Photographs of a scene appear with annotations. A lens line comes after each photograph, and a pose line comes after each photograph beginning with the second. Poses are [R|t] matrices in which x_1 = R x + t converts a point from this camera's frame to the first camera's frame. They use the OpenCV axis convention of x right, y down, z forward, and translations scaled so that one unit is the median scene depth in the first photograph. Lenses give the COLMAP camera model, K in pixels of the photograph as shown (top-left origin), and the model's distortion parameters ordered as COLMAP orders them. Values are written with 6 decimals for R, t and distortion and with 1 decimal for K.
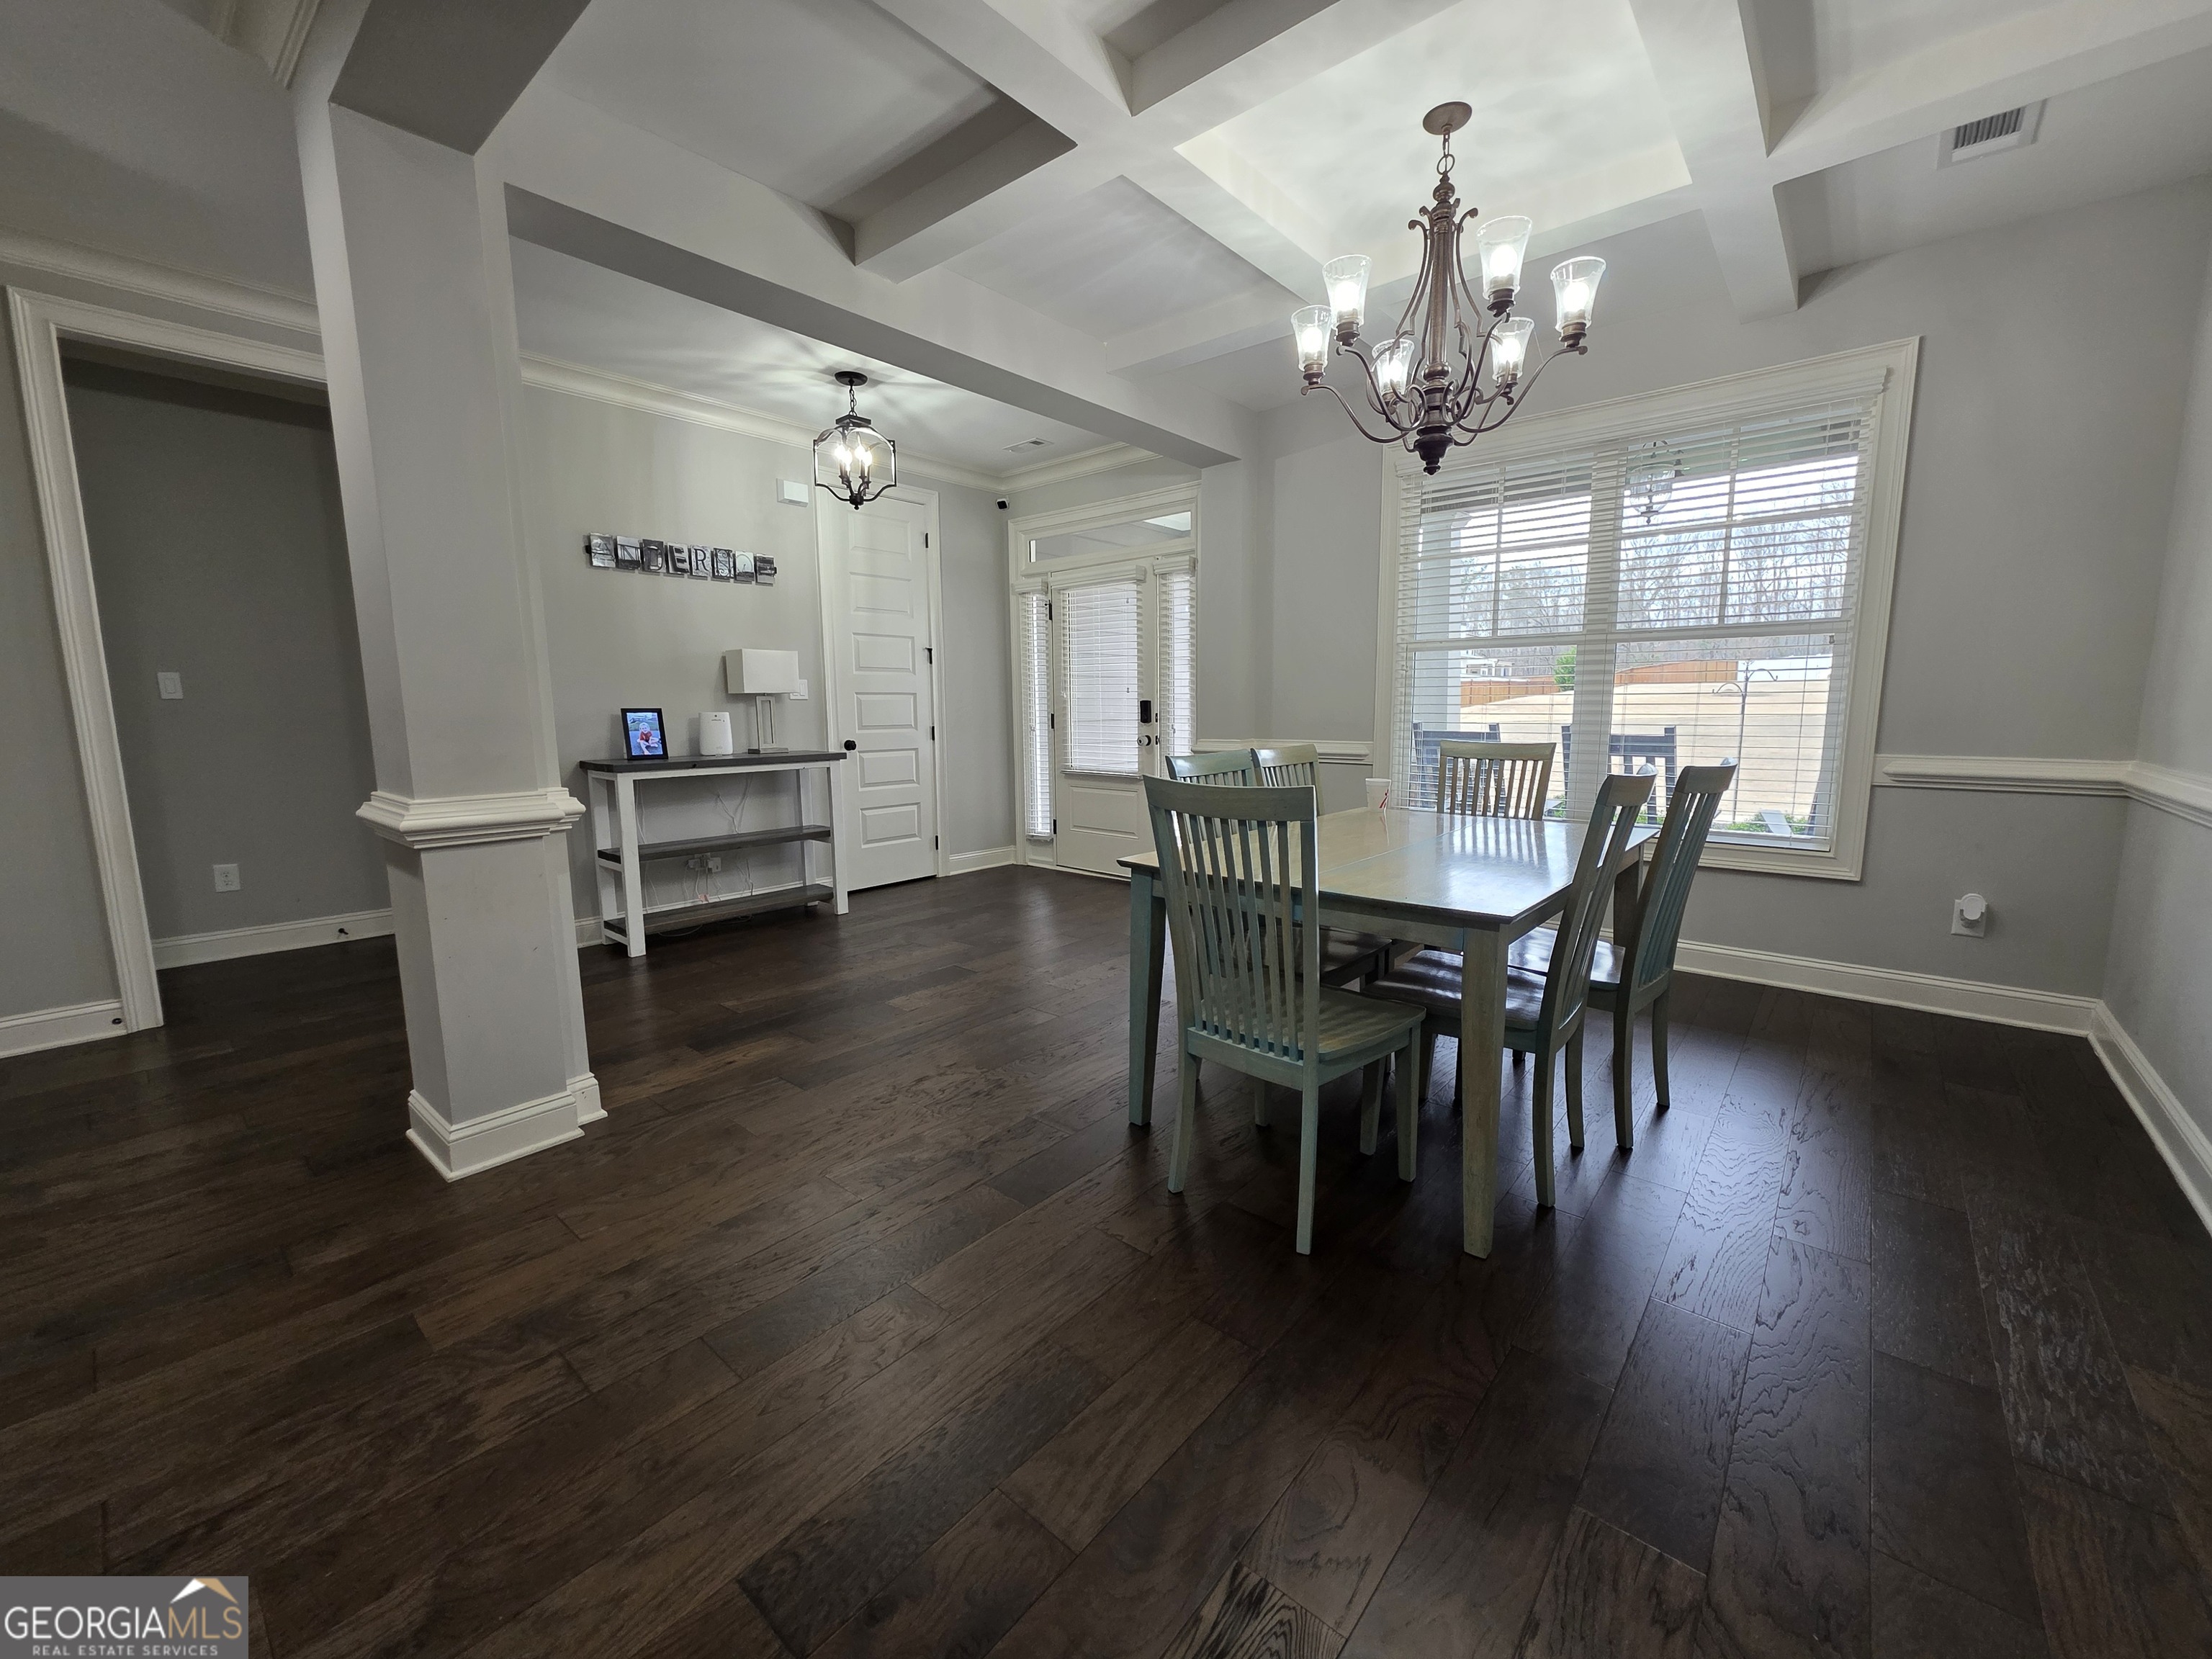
lens RADIAL K [[882.7, 0, 1110.2], [0, 882.7, 824.1], [0, 0, 1]] dist [0.001781, 0.000210]
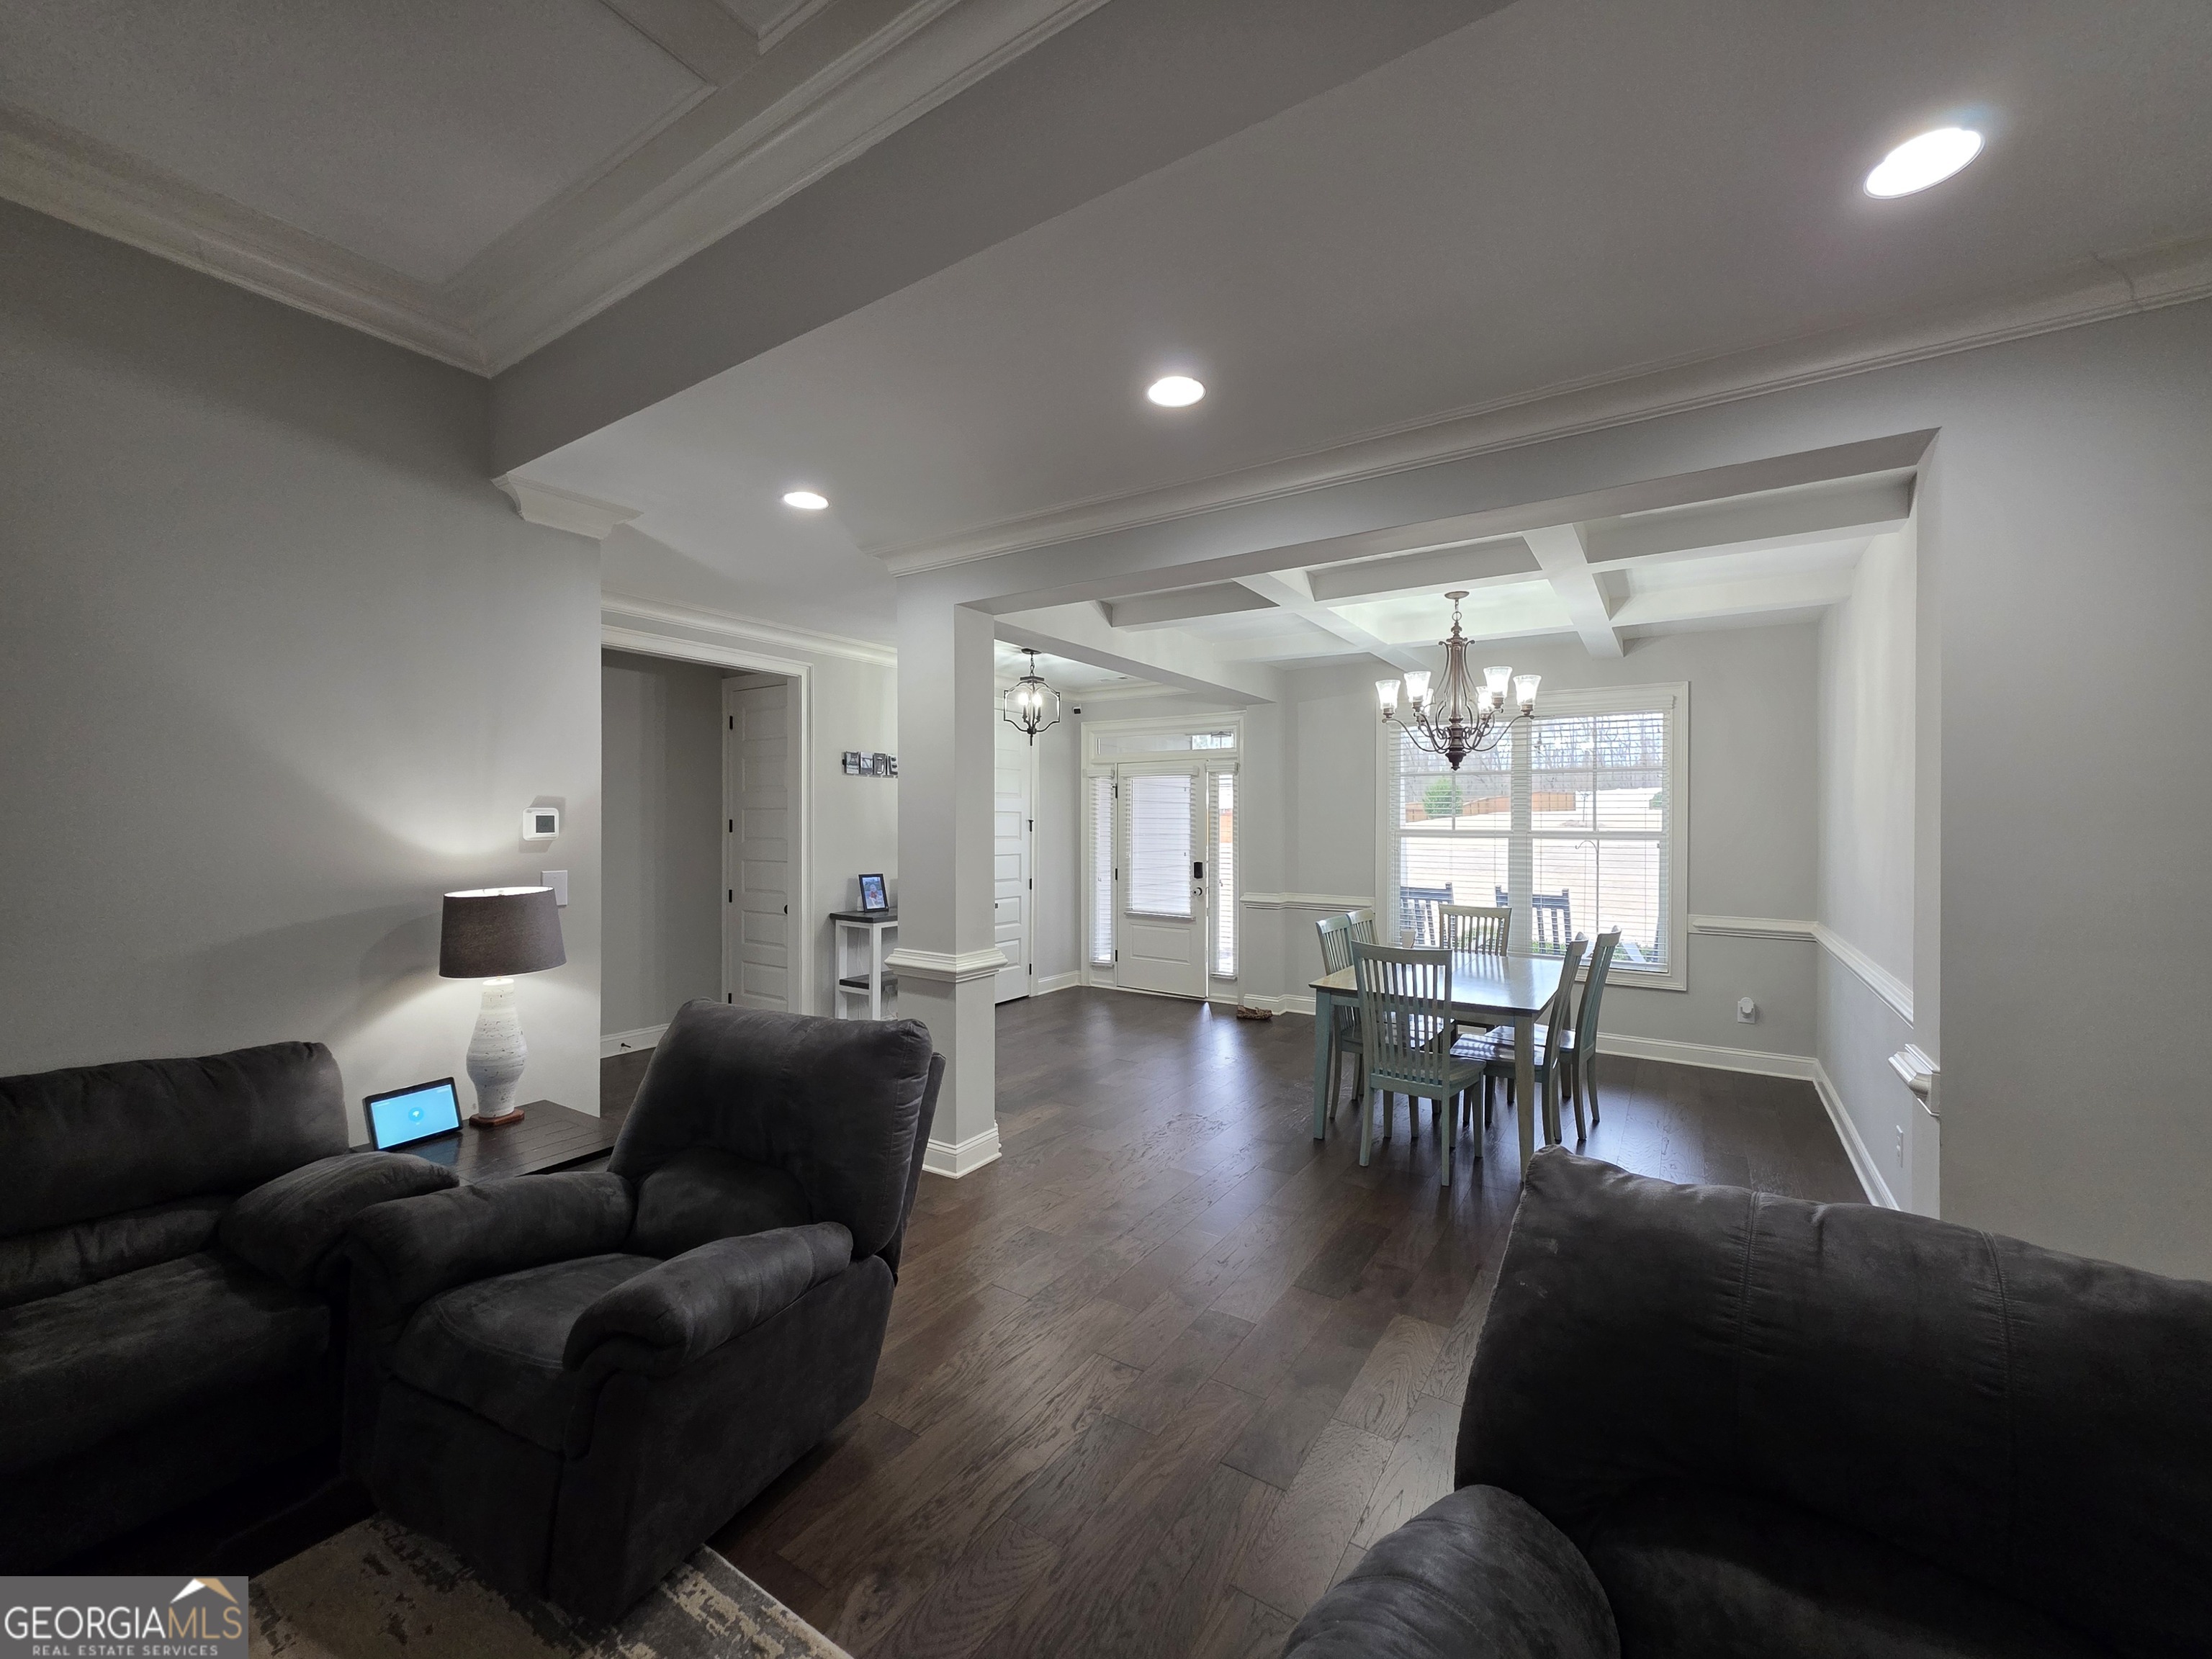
lens RADIAL K [[882.7, 0, 1110.2], [0, 882.7, 824.1], [0, 0, 1]] dist [0.001781, 0.000210]
pose [[0.991542, 0.011859, 0.129244, -0.344240], [0.005133, 0.991455, -0.130351, -0.027486], [-0.129686, 0.129912, 0.983008, -0.413780]]
